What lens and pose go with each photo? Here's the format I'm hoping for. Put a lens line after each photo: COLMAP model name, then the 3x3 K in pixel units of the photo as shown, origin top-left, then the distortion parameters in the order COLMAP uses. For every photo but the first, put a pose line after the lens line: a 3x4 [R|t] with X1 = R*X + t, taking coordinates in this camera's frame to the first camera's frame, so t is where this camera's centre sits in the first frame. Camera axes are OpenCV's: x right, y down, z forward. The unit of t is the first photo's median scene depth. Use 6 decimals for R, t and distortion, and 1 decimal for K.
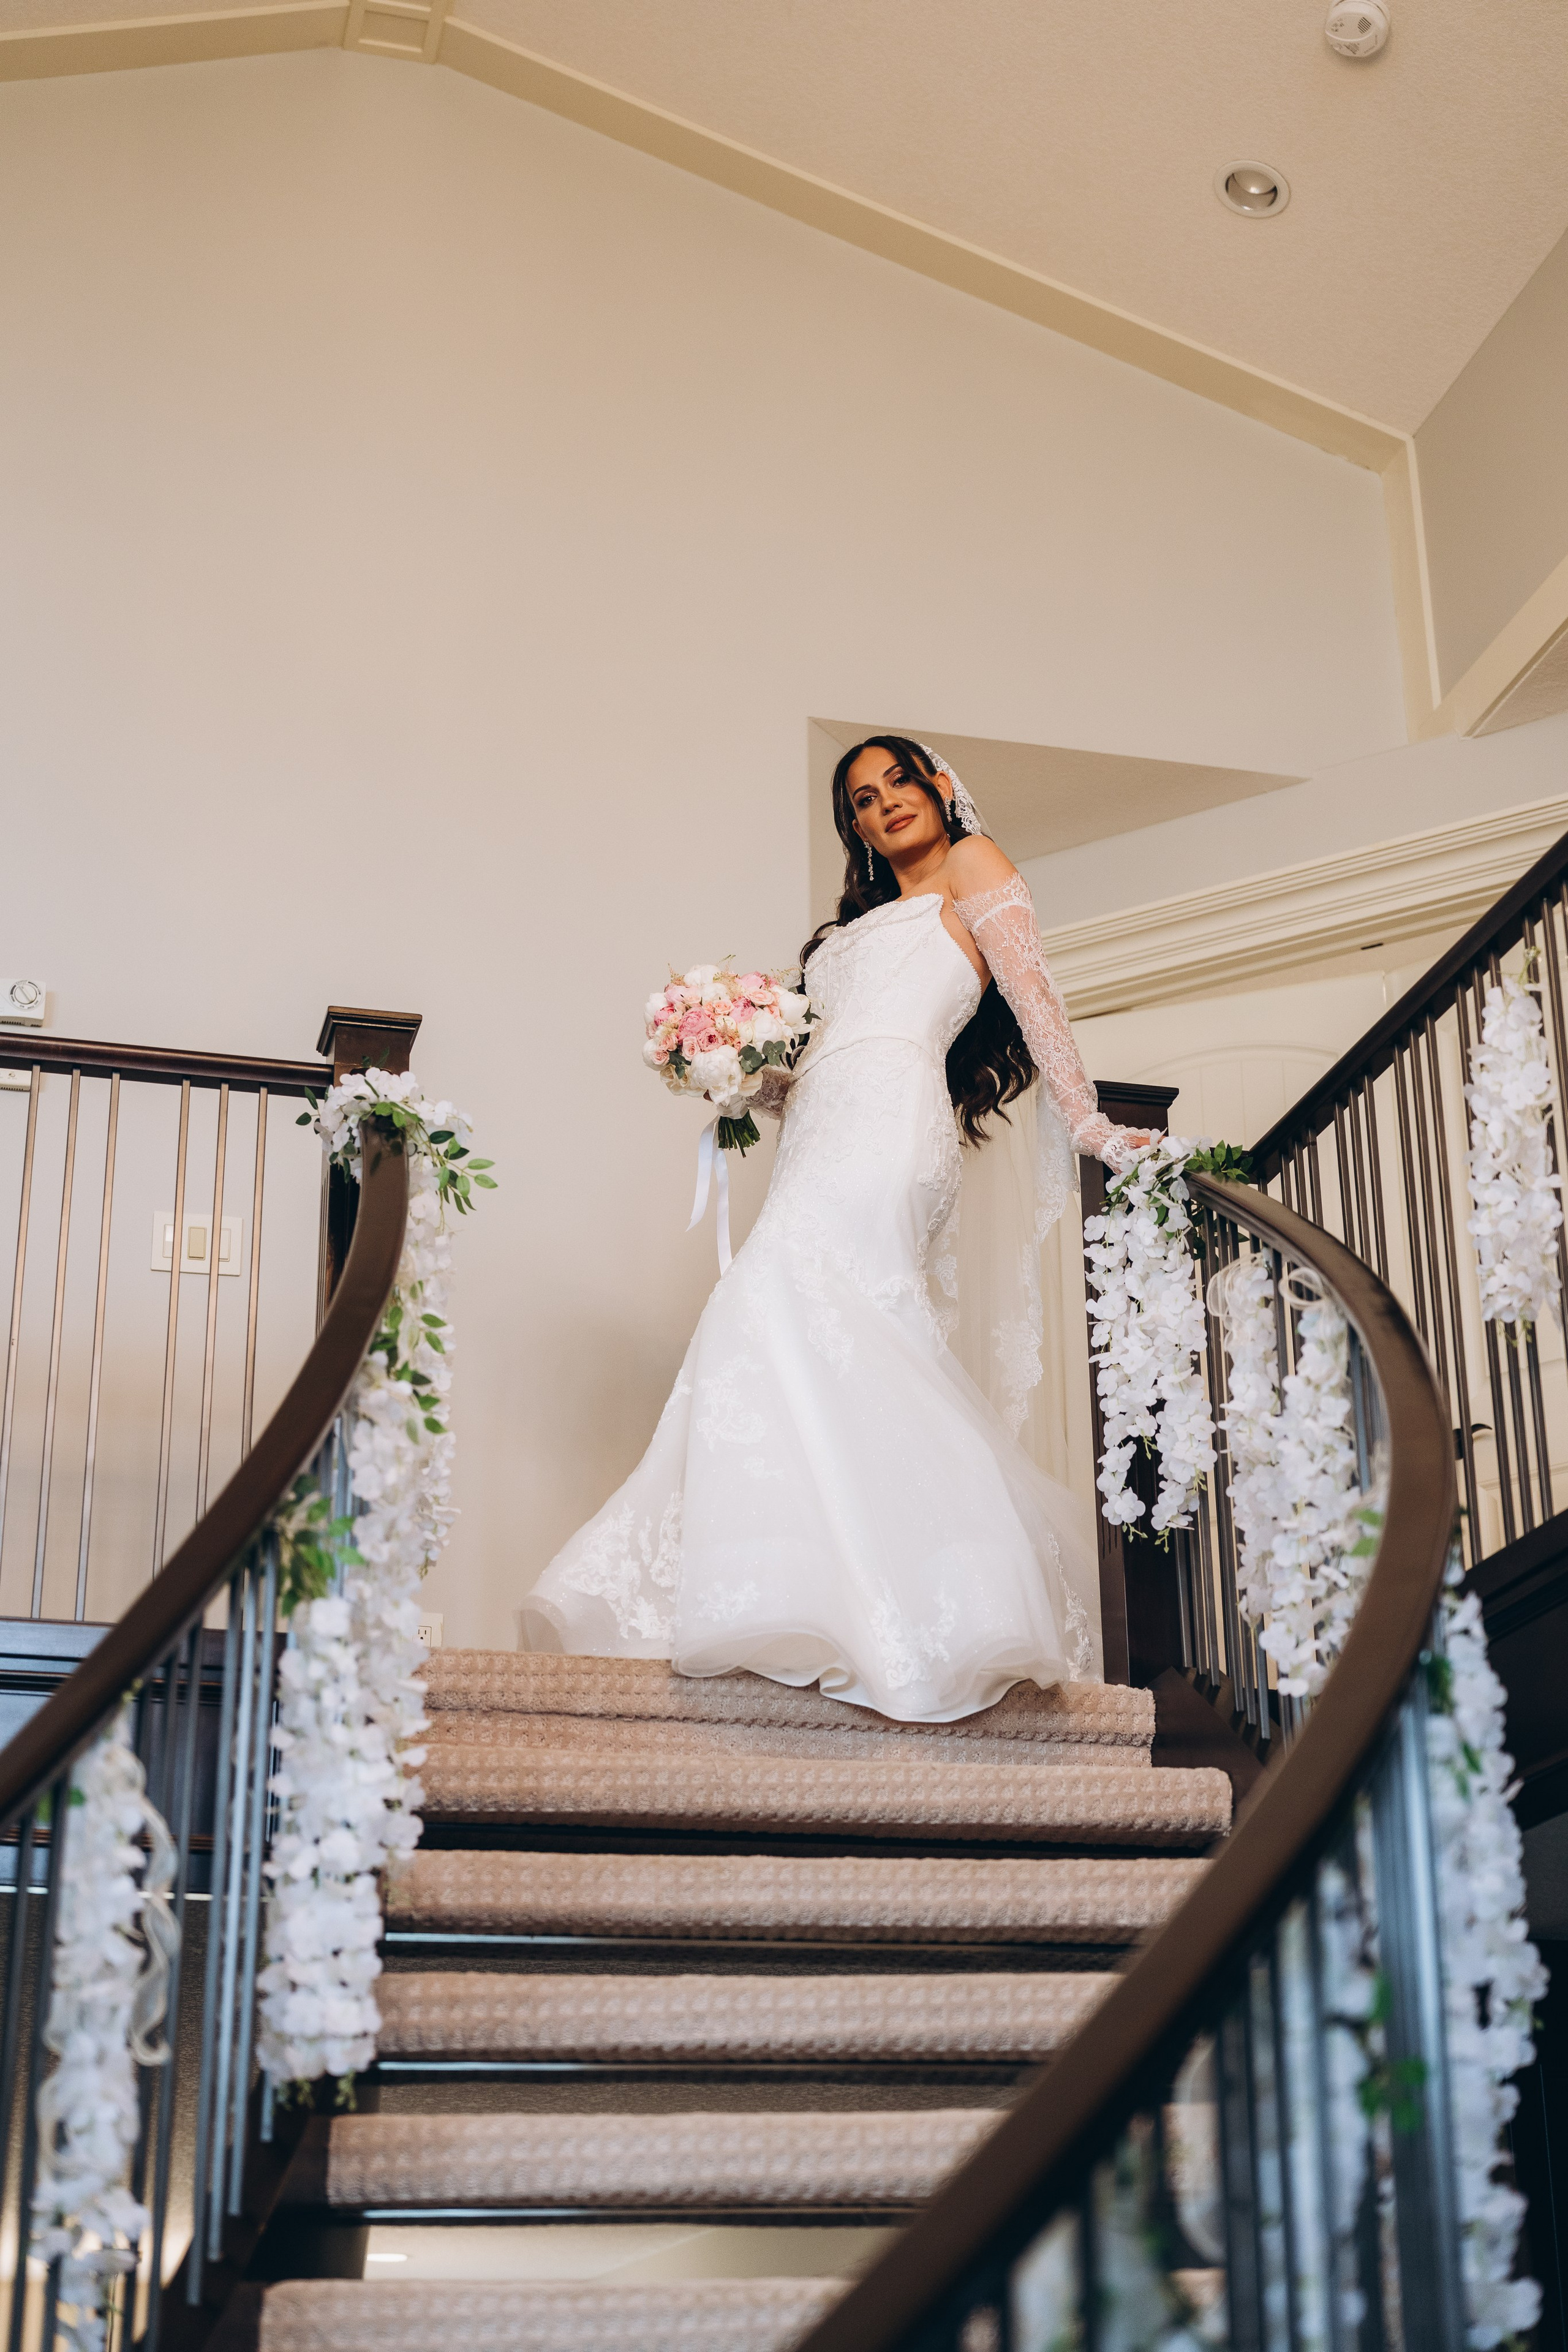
lens RADIAL K [[3374.5, 0, 785.6], [0, 3374.5, 1198.7], [0, 0, 1]] dist [0.008843, 0.019065]
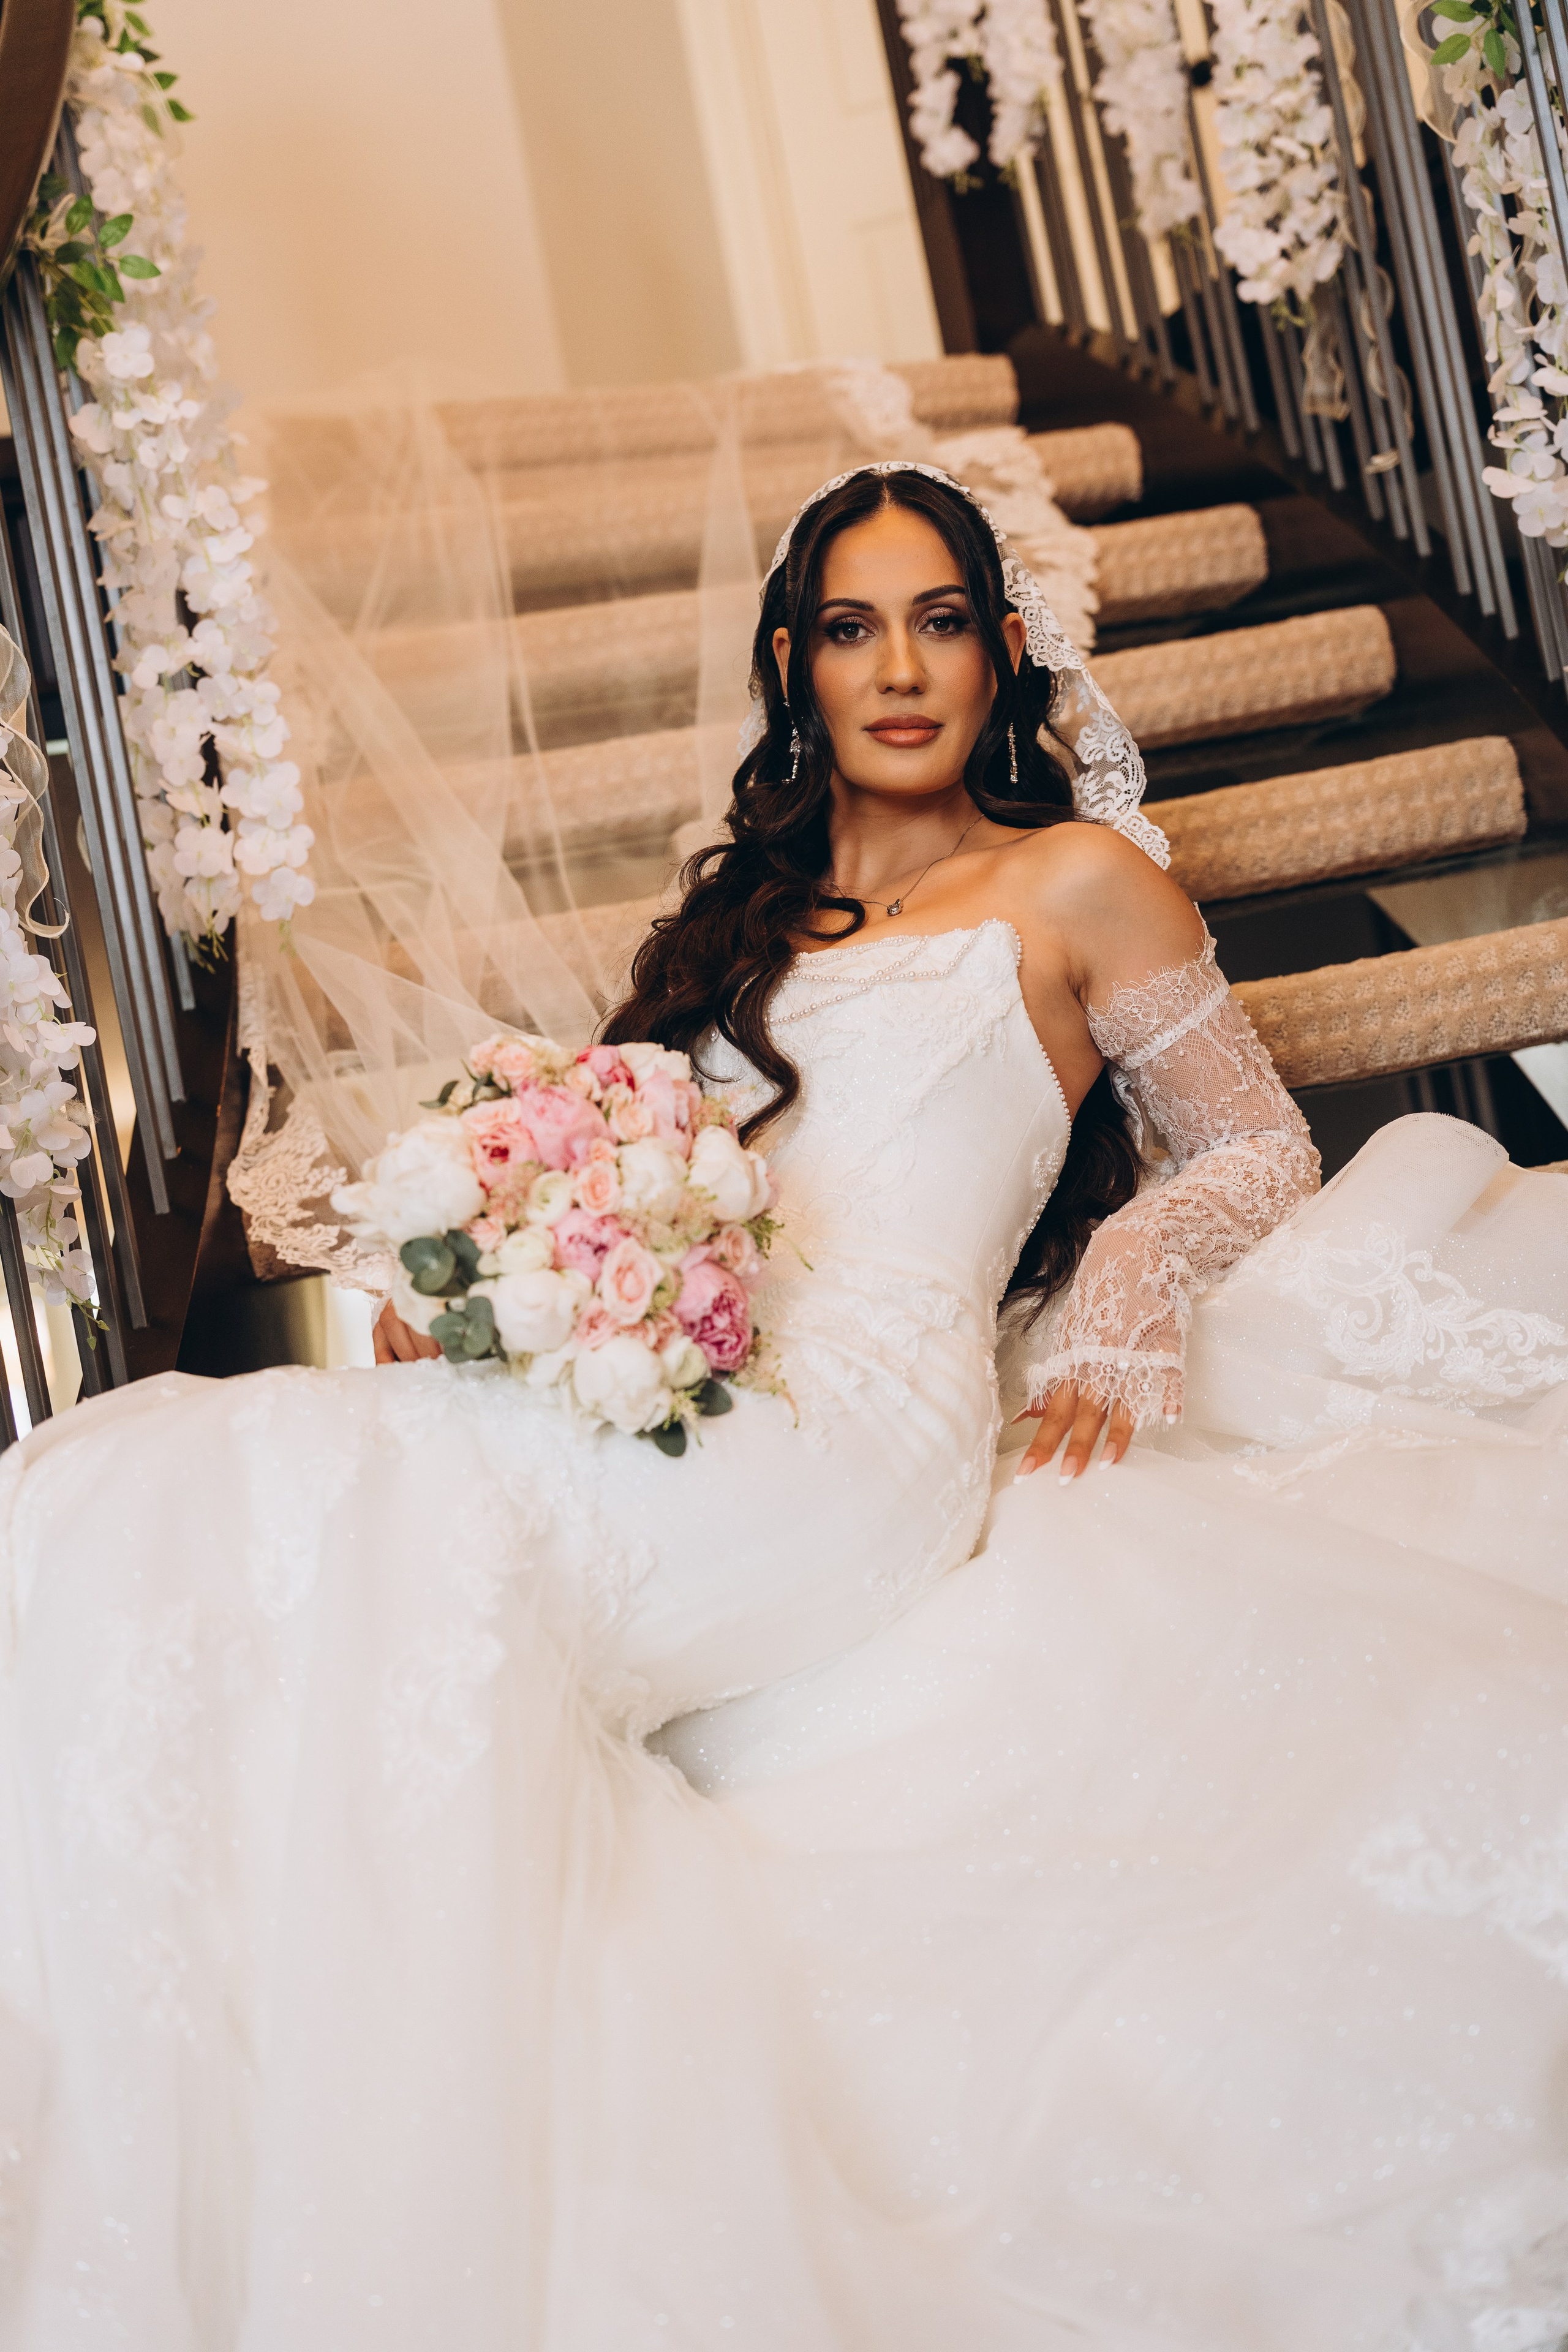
lens RADIAL K [[3081.2, 0, 780.4], [0, 3081.2, 1158.5], [0, 0, 1]] dist [-0.013917, 0.043004]
pose [[0.979581, -0.175692, 0.097746, -0.073502], [0.130651, 0.925800, 0.354718, 0.052897], [-0.152814, -0.334705, 0.929850, 0.216180]]
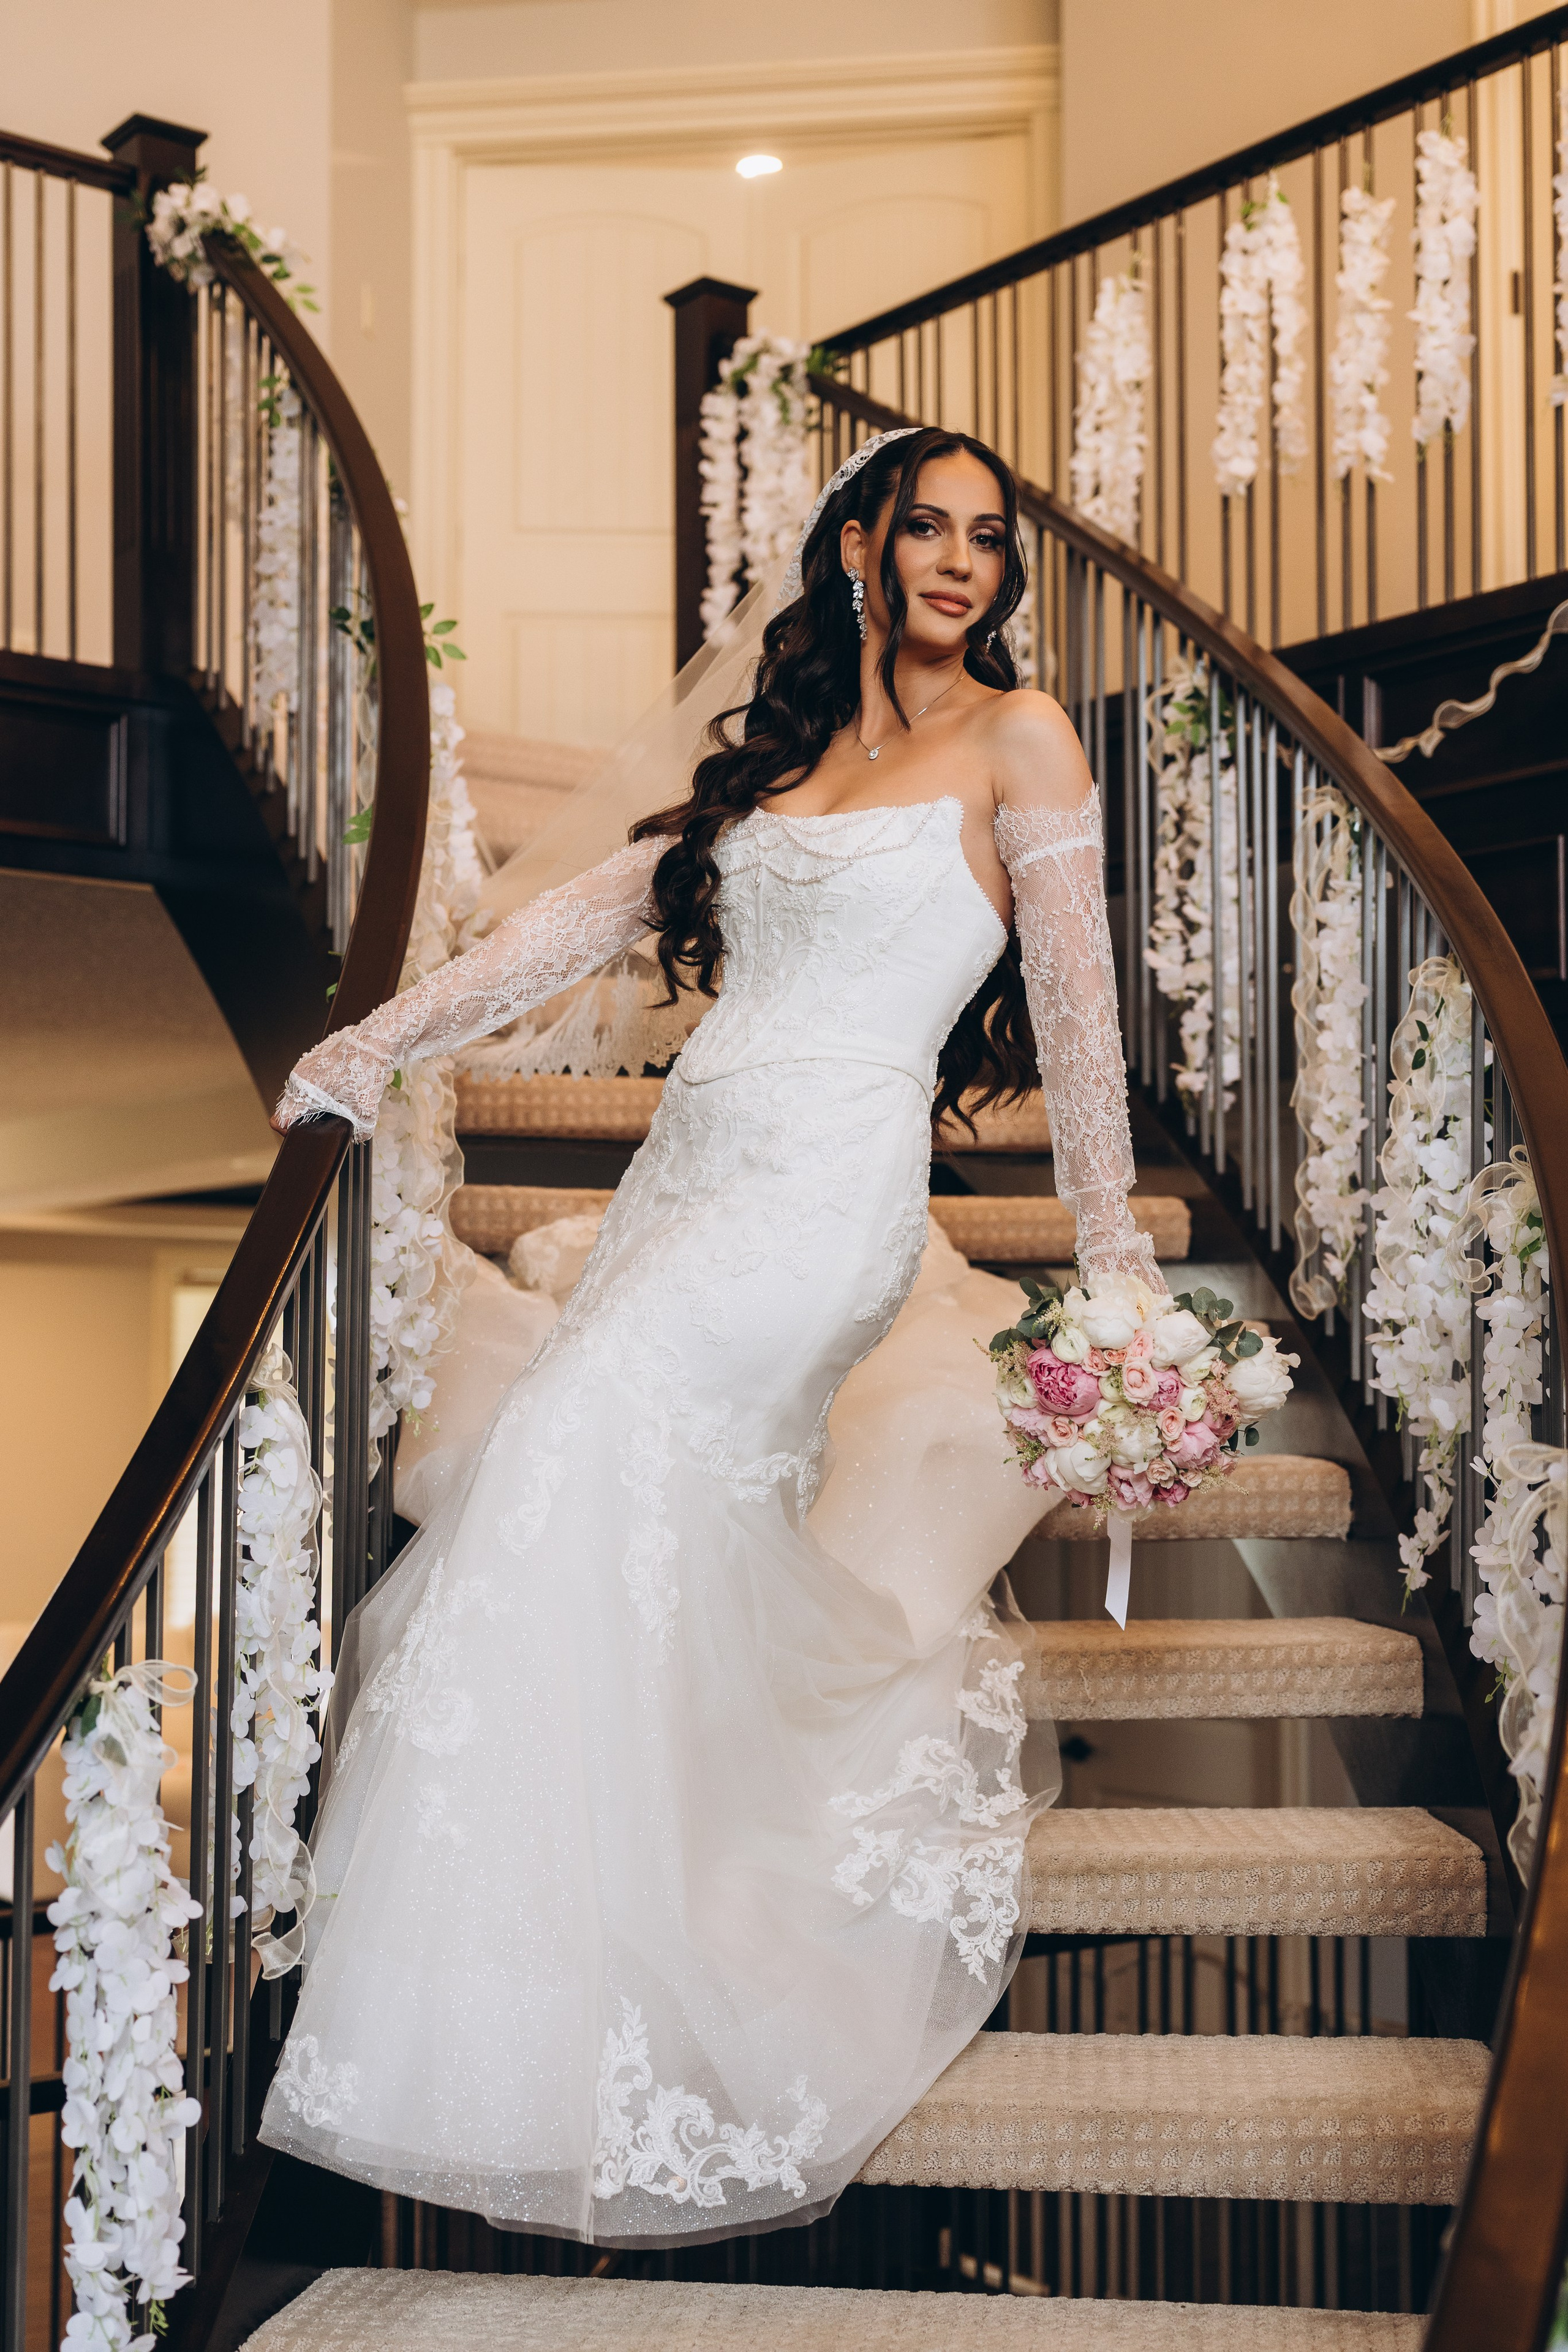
lens RADIAL K [[2916.7, 0, 773.3], [0, 2916.7, 1255.3], [0, 0, 1]] dist [-0.009226, 0.030905]
pose [[0.916324, 0.022978, 0.399778, -0.374829], [-0.153956, 0.941832, 0.298746, -0.023863], [-0.369660, -0.335297, 0.866561, -0.075233]]
